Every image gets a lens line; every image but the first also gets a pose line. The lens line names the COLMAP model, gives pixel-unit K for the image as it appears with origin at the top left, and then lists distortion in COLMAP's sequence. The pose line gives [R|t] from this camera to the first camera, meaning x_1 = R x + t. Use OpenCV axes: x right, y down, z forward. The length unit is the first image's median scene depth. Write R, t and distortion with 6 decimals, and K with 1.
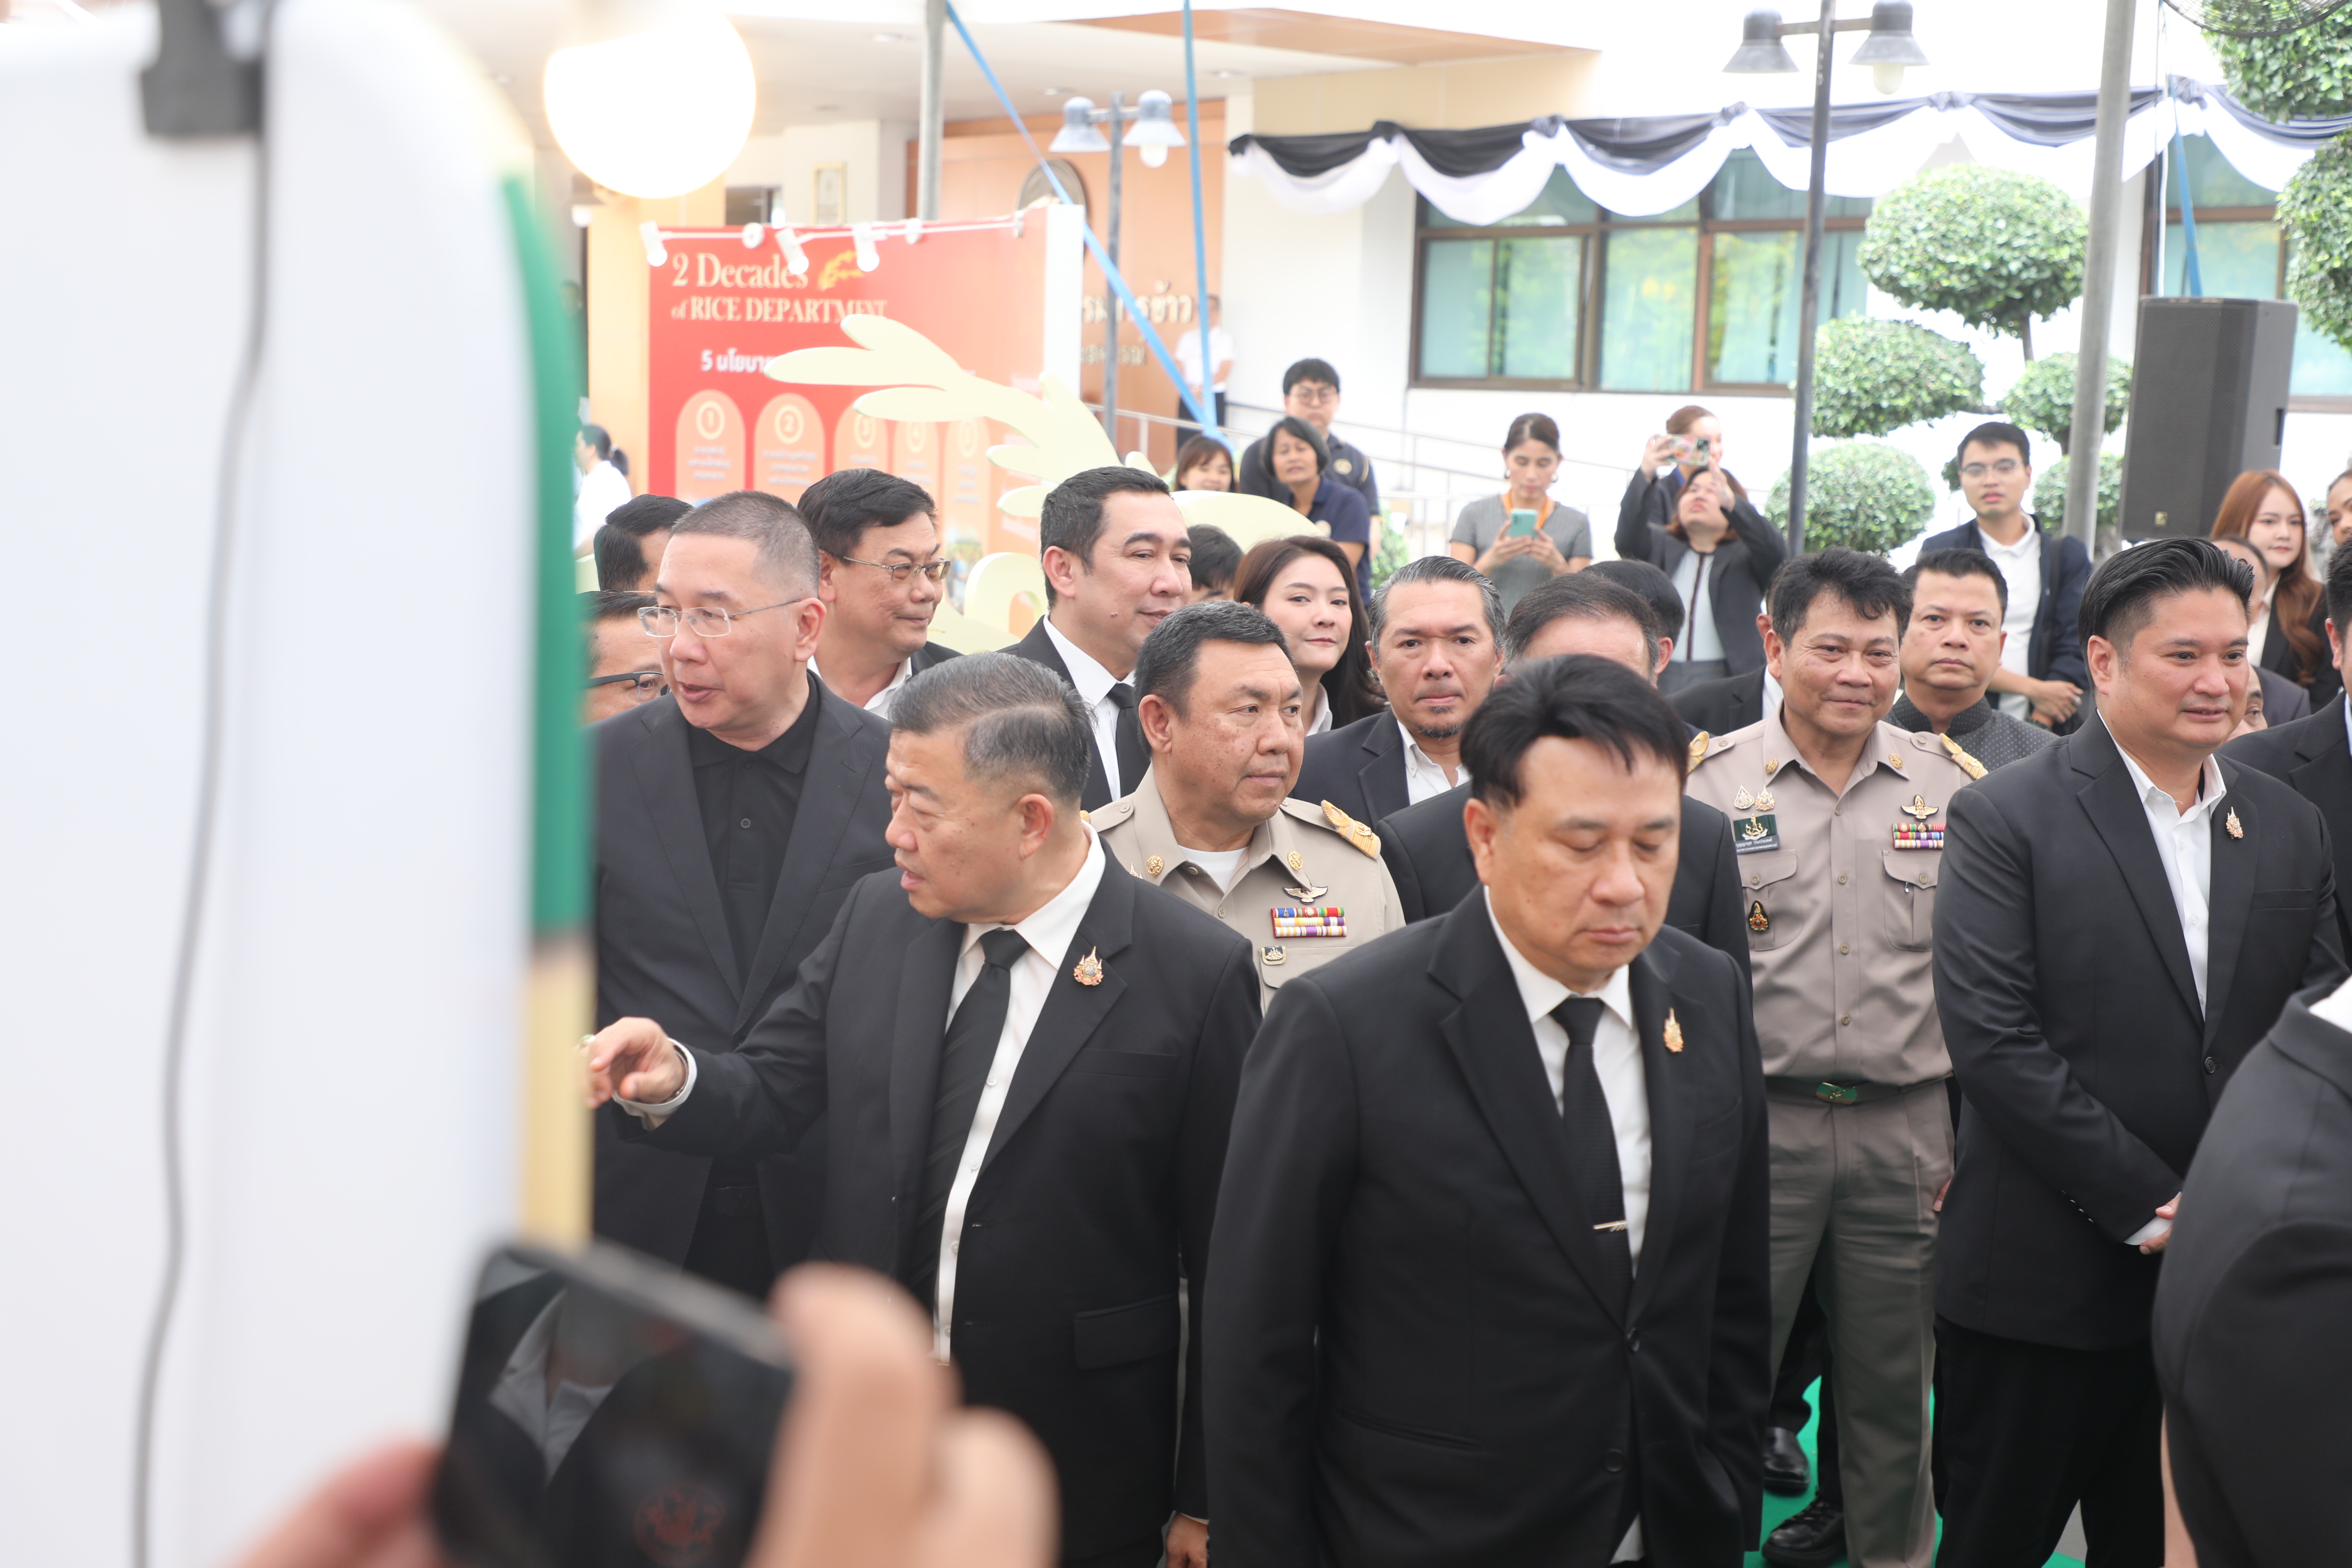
lens RADIAL K [[3253.3, 0, 1176.0], [0, 3253.3, 784.0], [0, 0, 1]] dist [0.026948, 0.040611]
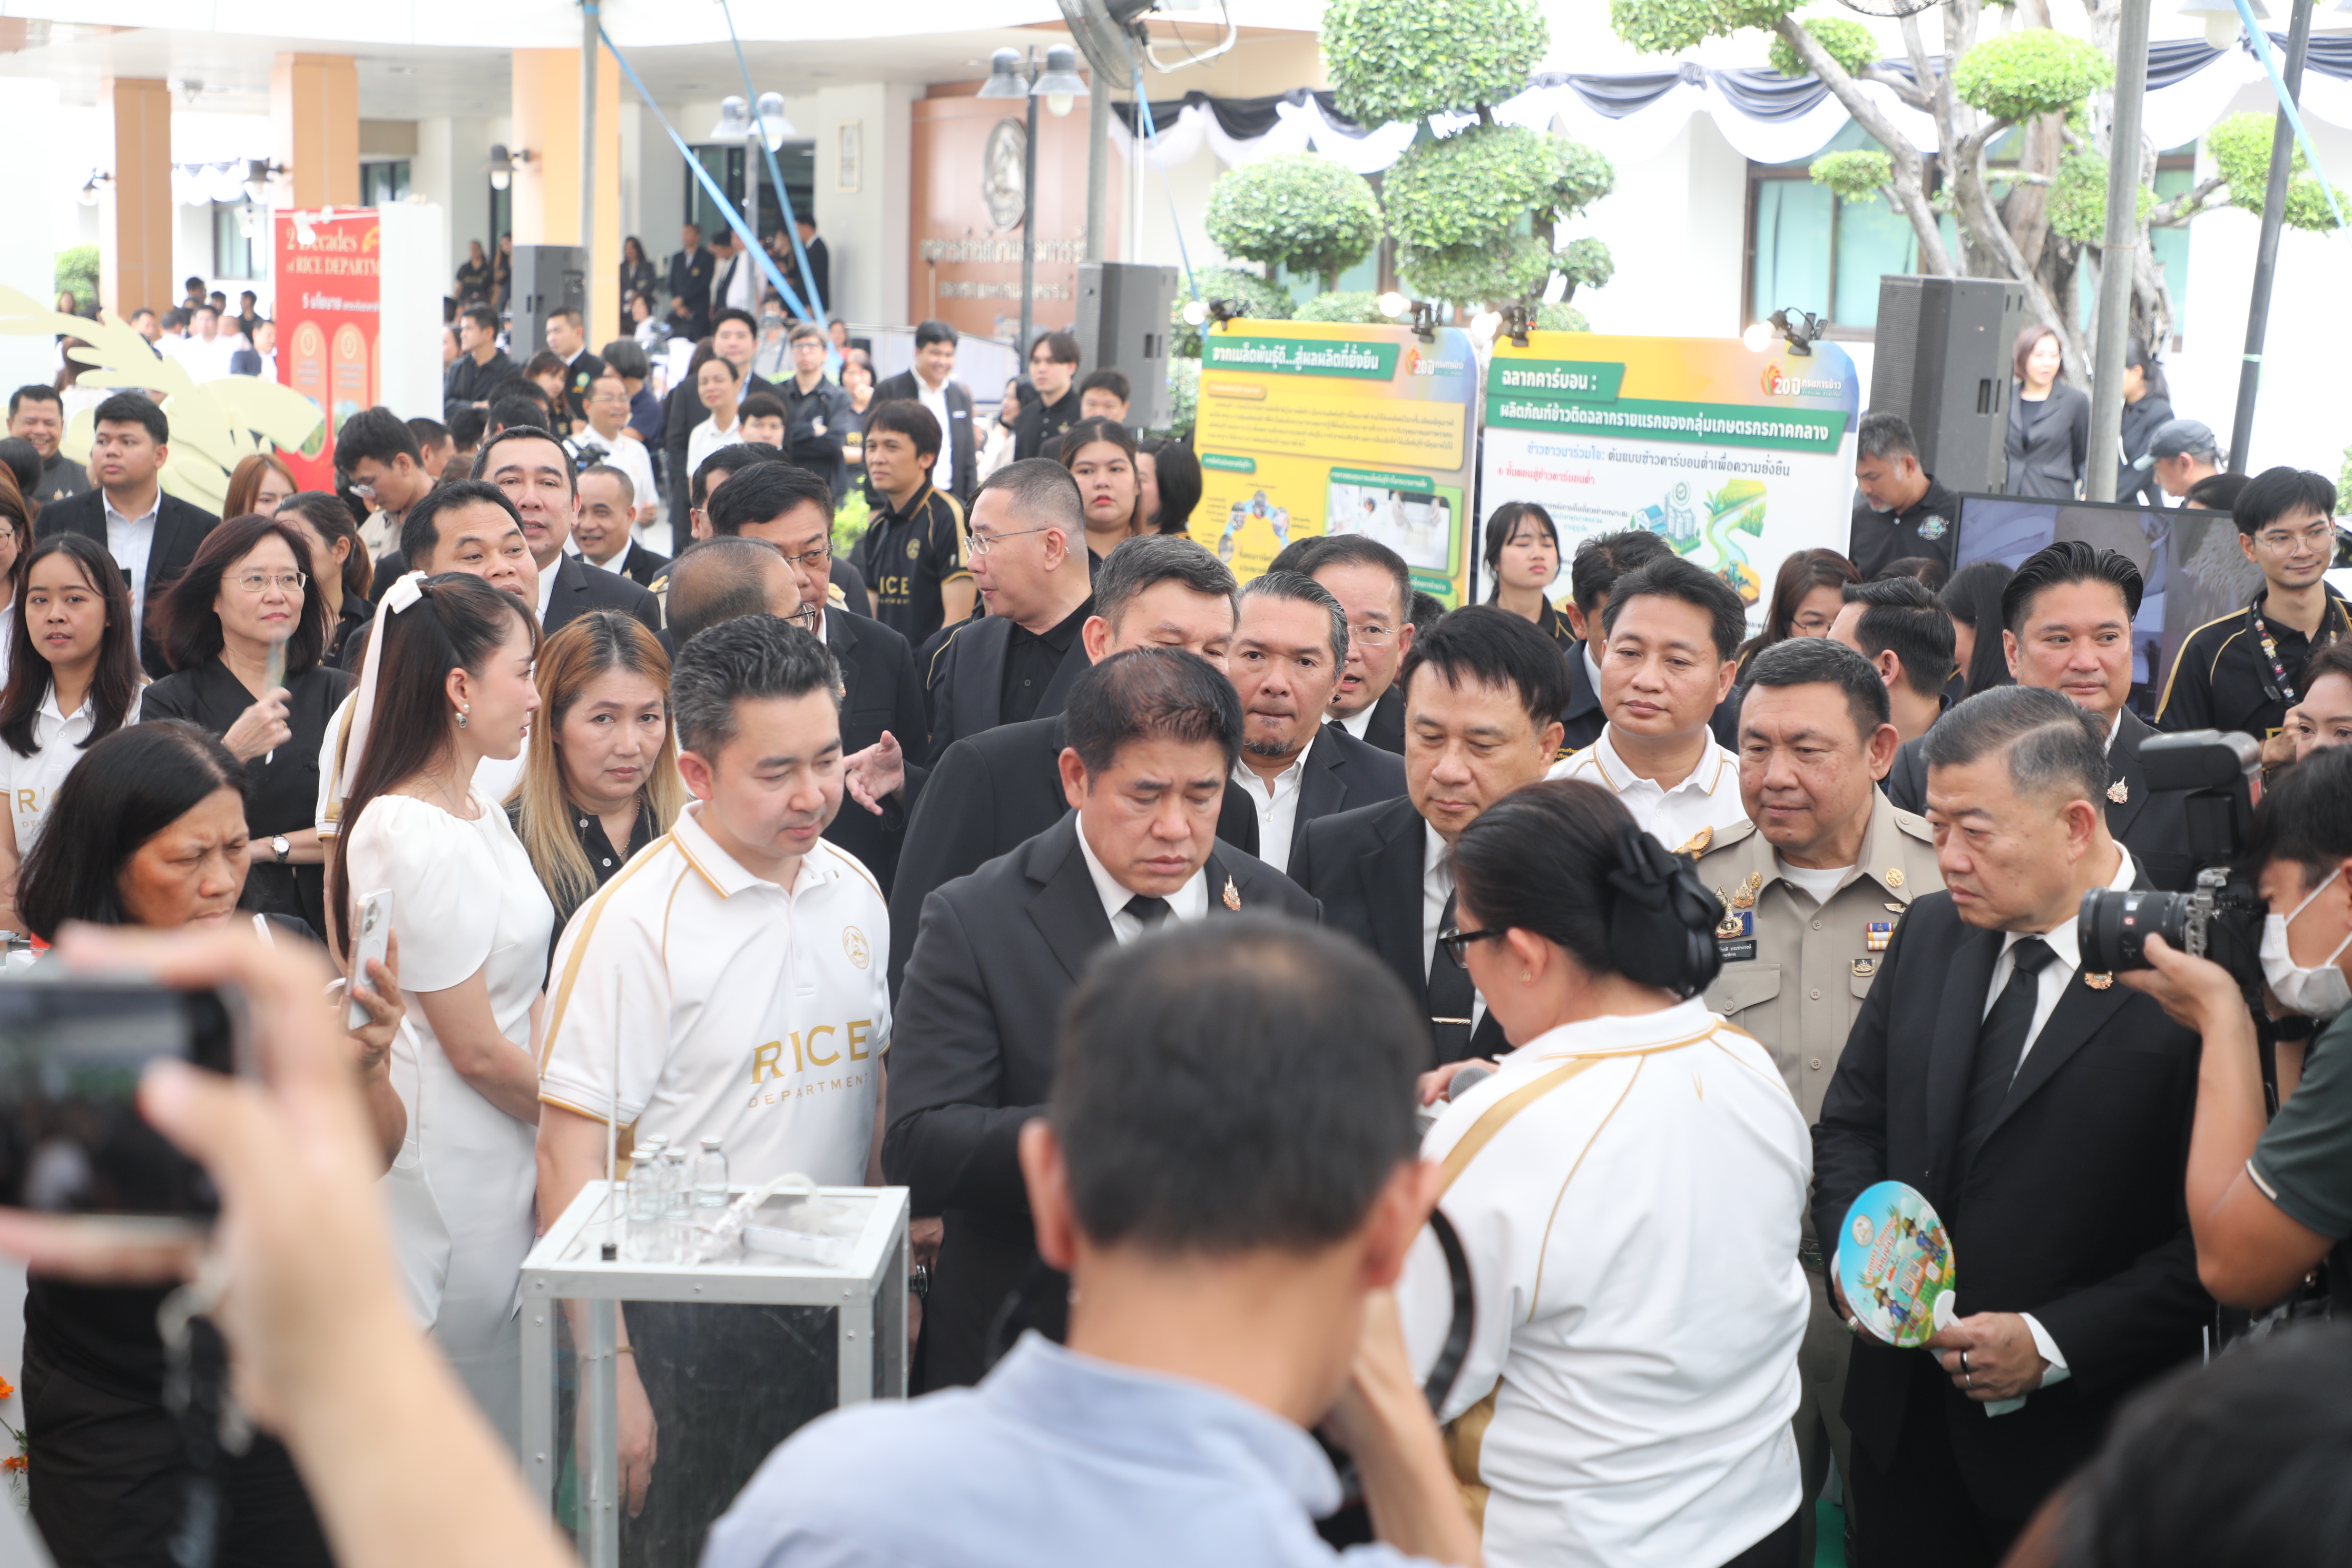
lens RADIAL K [[3737.5, 0, 1176.0], [0, 3737.5, 784.0], [0, 0, 1]] dist [0.040558, 0.036154]
pose [[0.985387, 0.020238, -0.169124, 0.472787], [-0.019895, 0.999795, 0.003718, 0.064039], [0.169164, -0.000299, 0.985588, -0.521635]]
